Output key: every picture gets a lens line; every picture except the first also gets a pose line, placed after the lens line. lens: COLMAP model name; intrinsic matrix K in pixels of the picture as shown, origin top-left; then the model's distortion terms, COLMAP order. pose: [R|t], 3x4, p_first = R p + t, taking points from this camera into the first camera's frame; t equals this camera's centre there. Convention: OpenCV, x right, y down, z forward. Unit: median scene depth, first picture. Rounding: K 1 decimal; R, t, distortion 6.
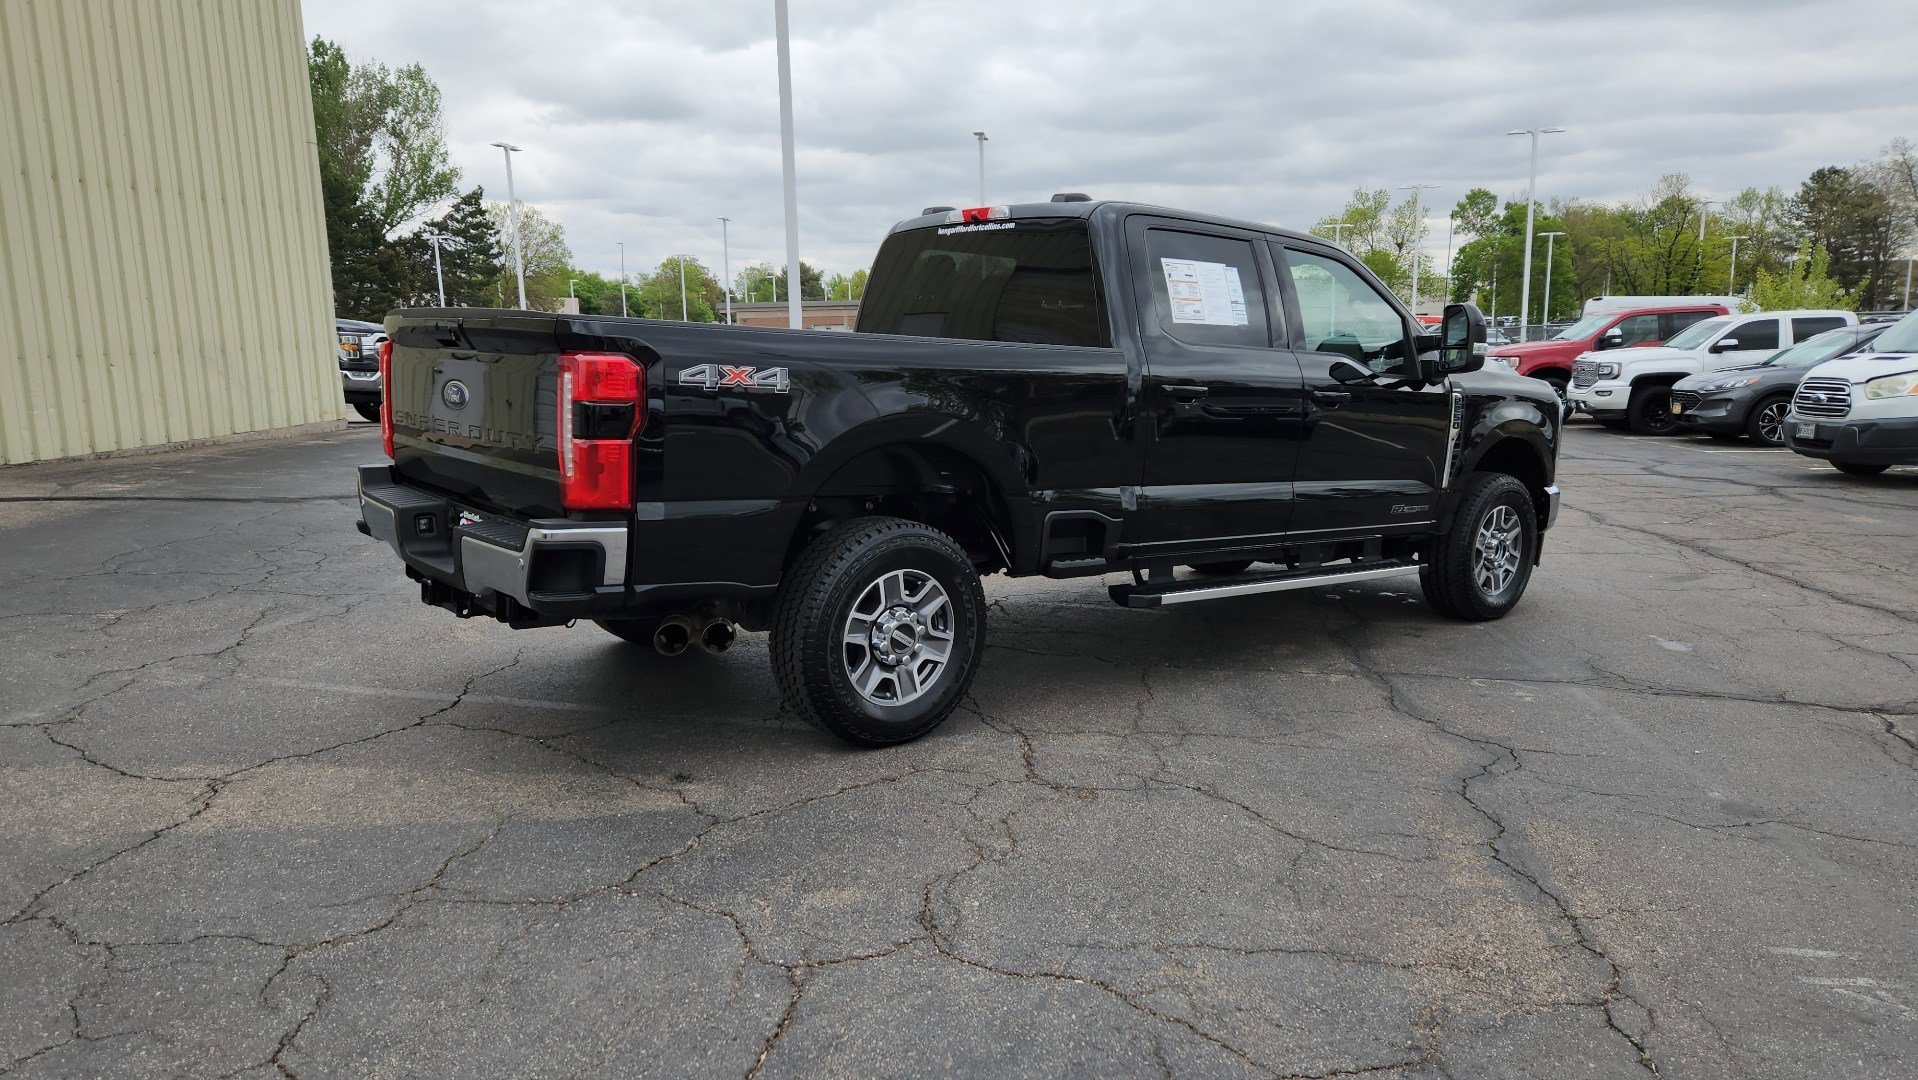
lens RADIAL K [[1279.2, 0, 931.5], [0, 1279.2, 535.7], [0, 0, 1]] dist [0.074036, -0.058953]
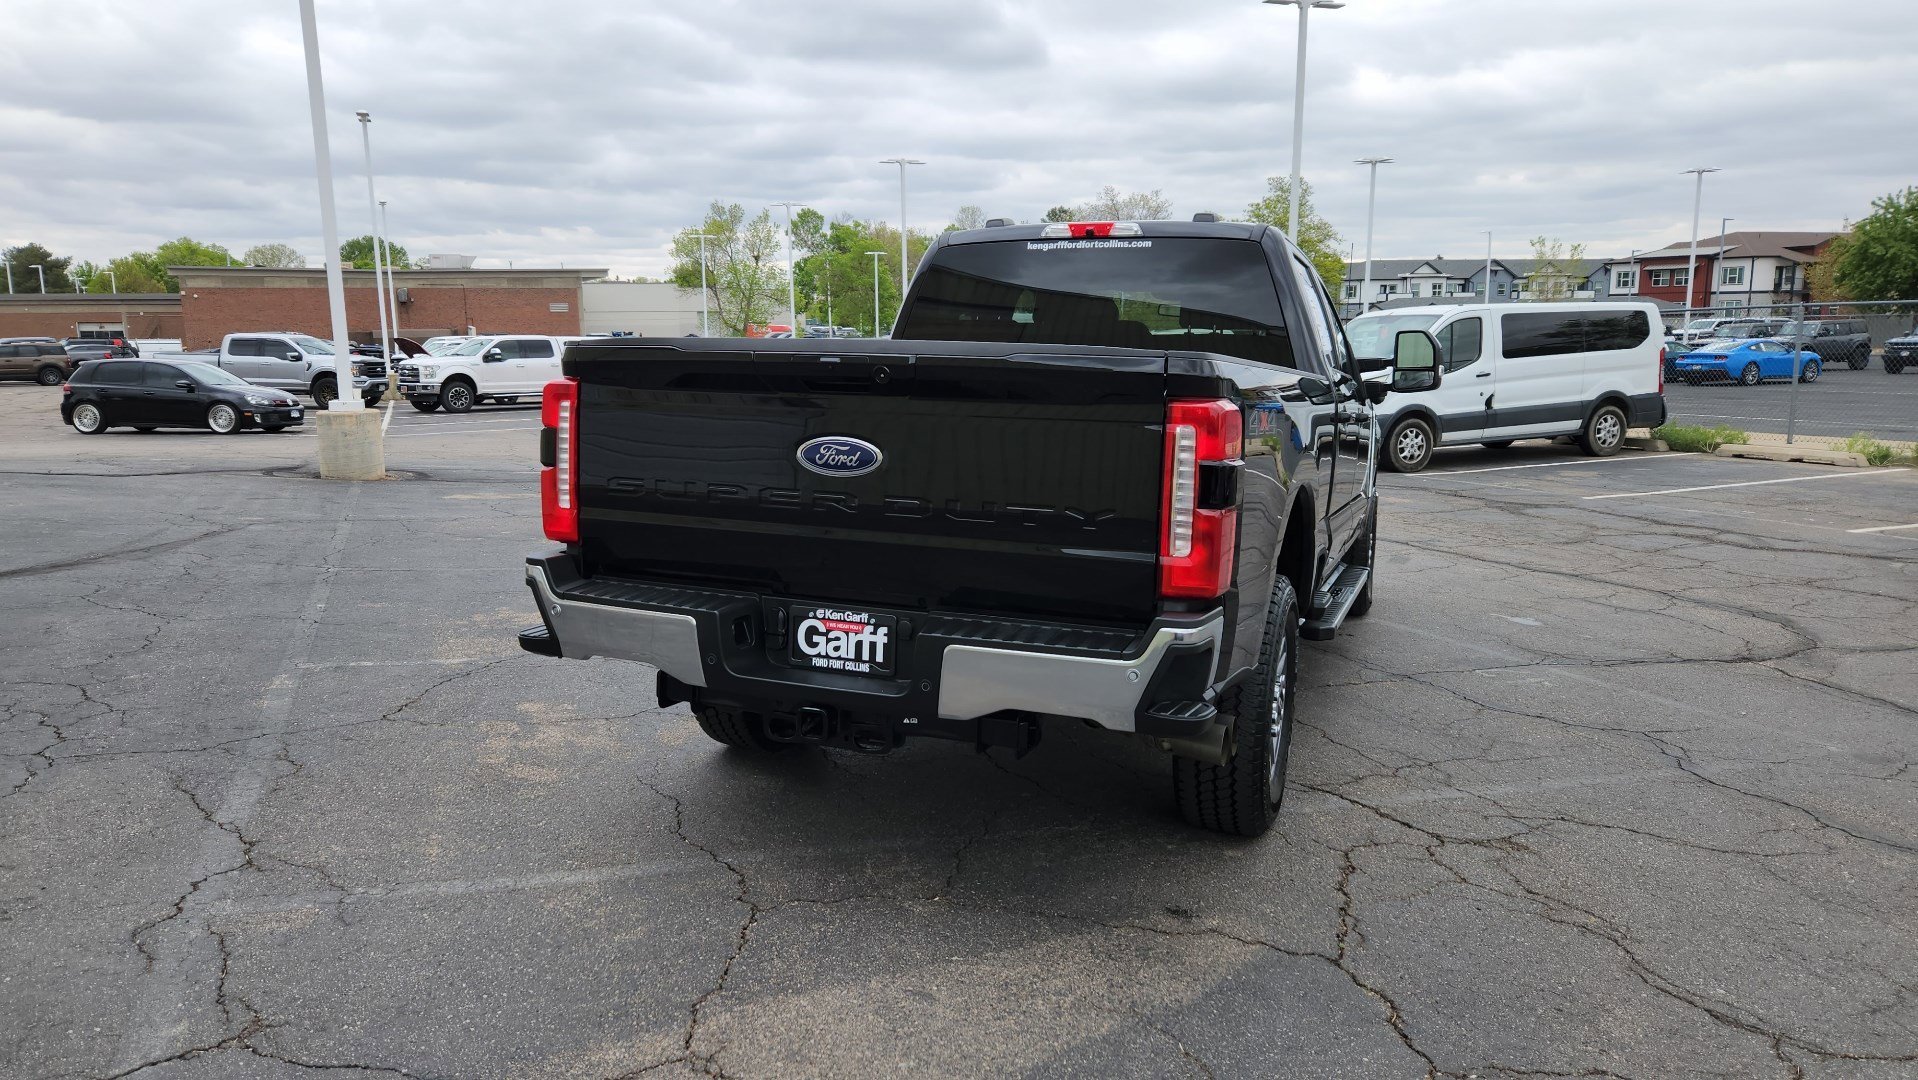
lens RADIAL K [[1279.2, 0, 915.2], [0, 1279.2, 519.2], [0, 0, 1]] dist [0.074036, -0.058953]
pose [[0.878896, -0.063203, 0.472808, -0.542625], [0.070558, 0.997505, 0.002182, -0.056575], [-0.471766, 0.031442, 0.881163, 0.265718]]
